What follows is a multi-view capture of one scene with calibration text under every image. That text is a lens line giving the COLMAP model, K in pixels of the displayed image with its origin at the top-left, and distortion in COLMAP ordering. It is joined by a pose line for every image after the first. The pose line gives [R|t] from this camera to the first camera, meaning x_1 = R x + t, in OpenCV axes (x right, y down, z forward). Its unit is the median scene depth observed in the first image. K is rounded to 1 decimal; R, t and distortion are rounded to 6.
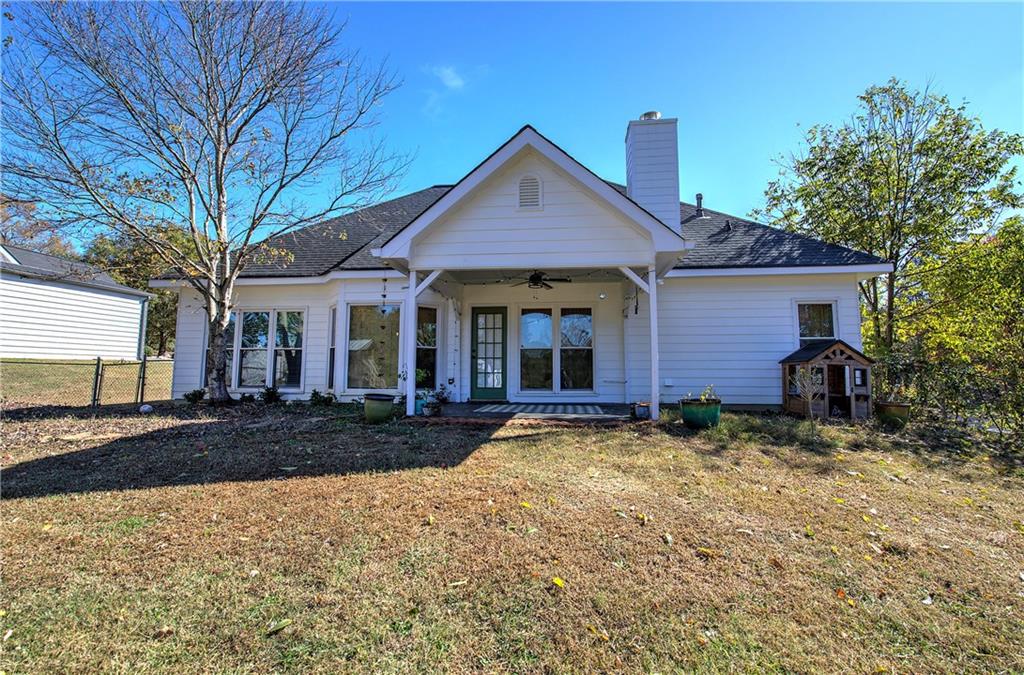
lens RADIAL K [[432.8, 0, 513.7], [0, 432.8, 334.6], [0, 0, 1]] dist [-0.015477, 0.000181]
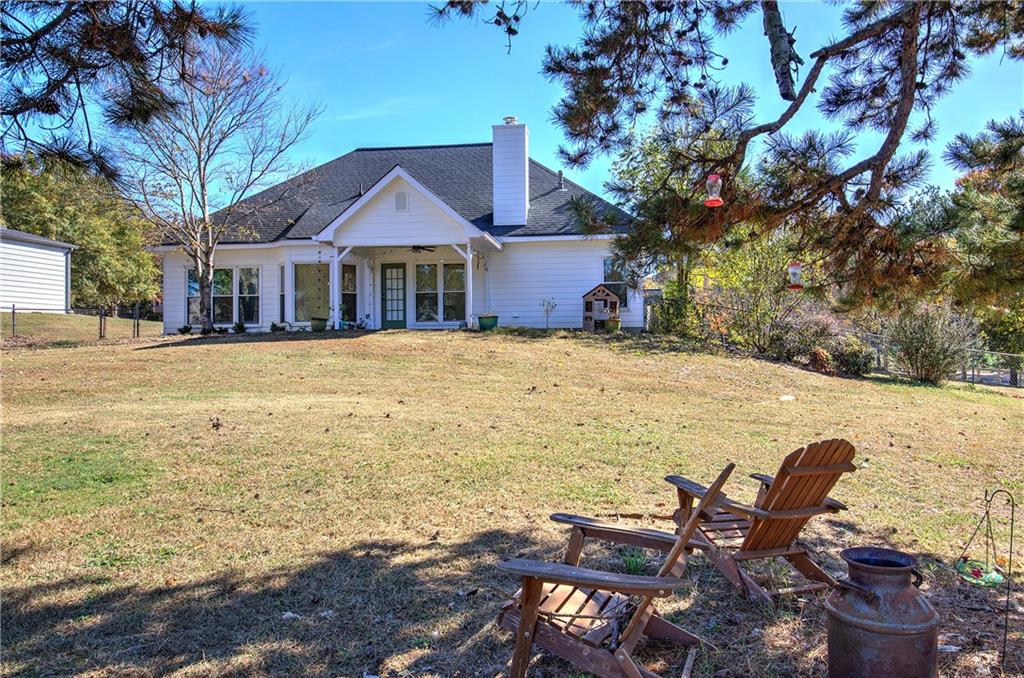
lens RADIAL K [[700.5, 0, 512.0], [0, 700.5, 339.0], [0, 0, 1]] dist [0.005509, -0.001556]
pose [[0.999855, -0.012639, -0.011383, 0.359010], [0.013531, 0.996544, 0.081962, -0.000504], [0.010308, -0.082104, 0.996570, -1.307841]]
